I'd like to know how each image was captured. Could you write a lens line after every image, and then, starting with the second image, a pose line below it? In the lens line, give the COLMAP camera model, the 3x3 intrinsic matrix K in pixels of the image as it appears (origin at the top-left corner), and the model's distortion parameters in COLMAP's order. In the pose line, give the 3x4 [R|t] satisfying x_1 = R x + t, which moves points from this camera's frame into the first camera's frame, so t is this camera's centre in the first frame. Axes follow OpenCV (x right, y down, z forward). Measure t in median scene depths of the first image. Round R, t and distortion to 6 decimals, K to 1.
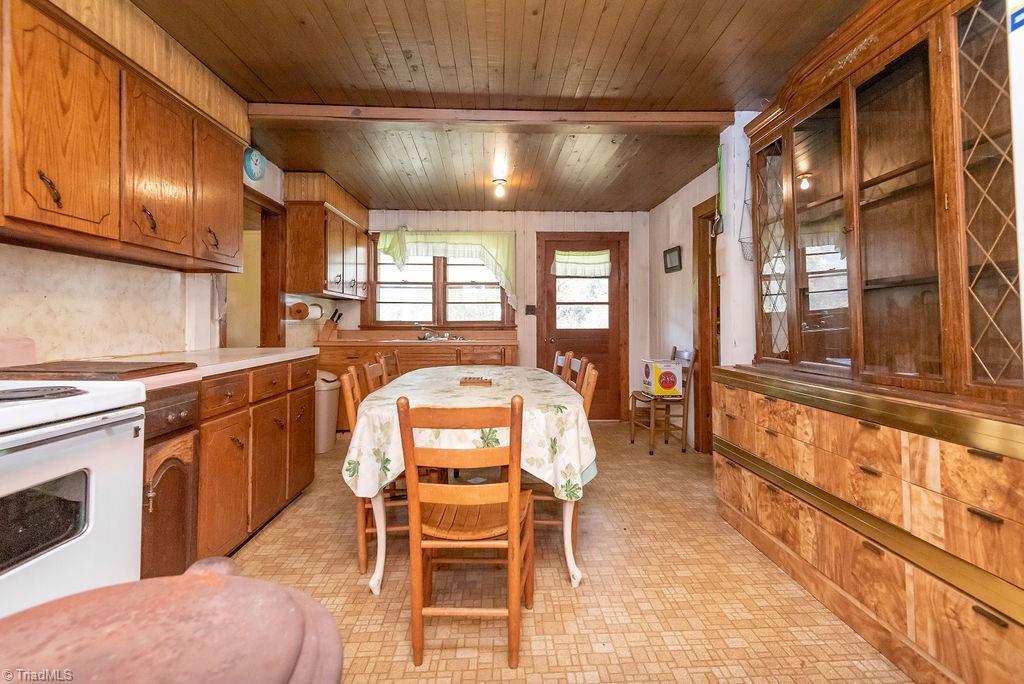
lens RADIAL K [[472.8, 0, 511.7], [0, 472.8, 320.5], [0, 0, 1]] dist [0.027563, -0.020723]
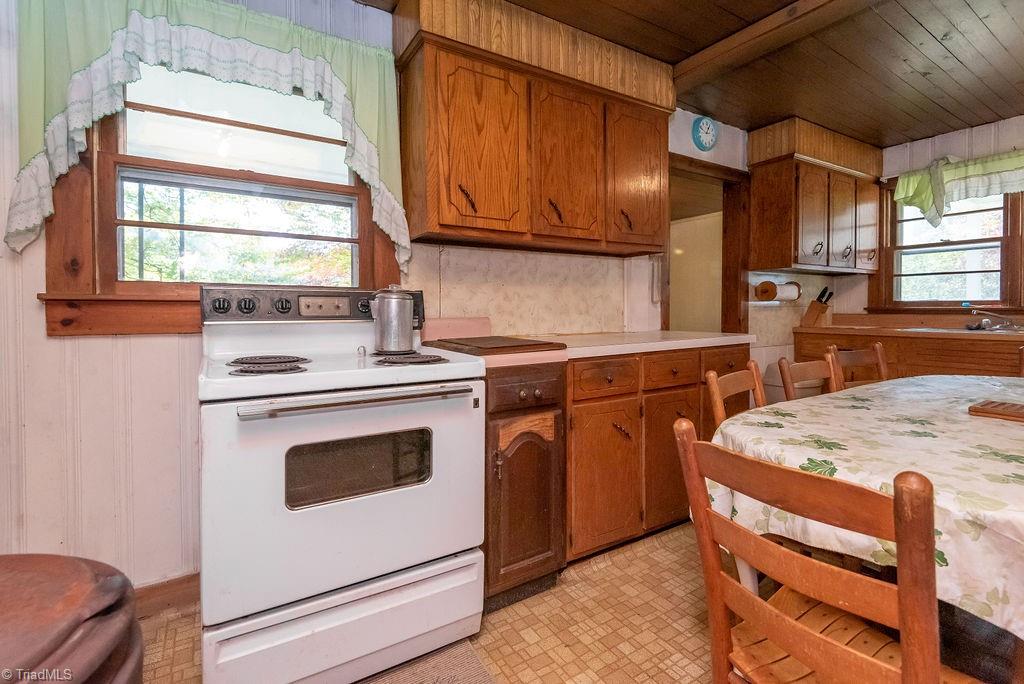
lens RADIAL K [[472.8, 0, 511.7], [0, 472.8, 320.5], [0, 0, 1]] dist [0.027563, -0.020723]
pose [[0.504254, 0.016142, -0.863404, 0.101424], [0.011966, 0.999599, 0.025677, 0.009051], [0.863472, -0.023279, 0.503859, 0.281232]]
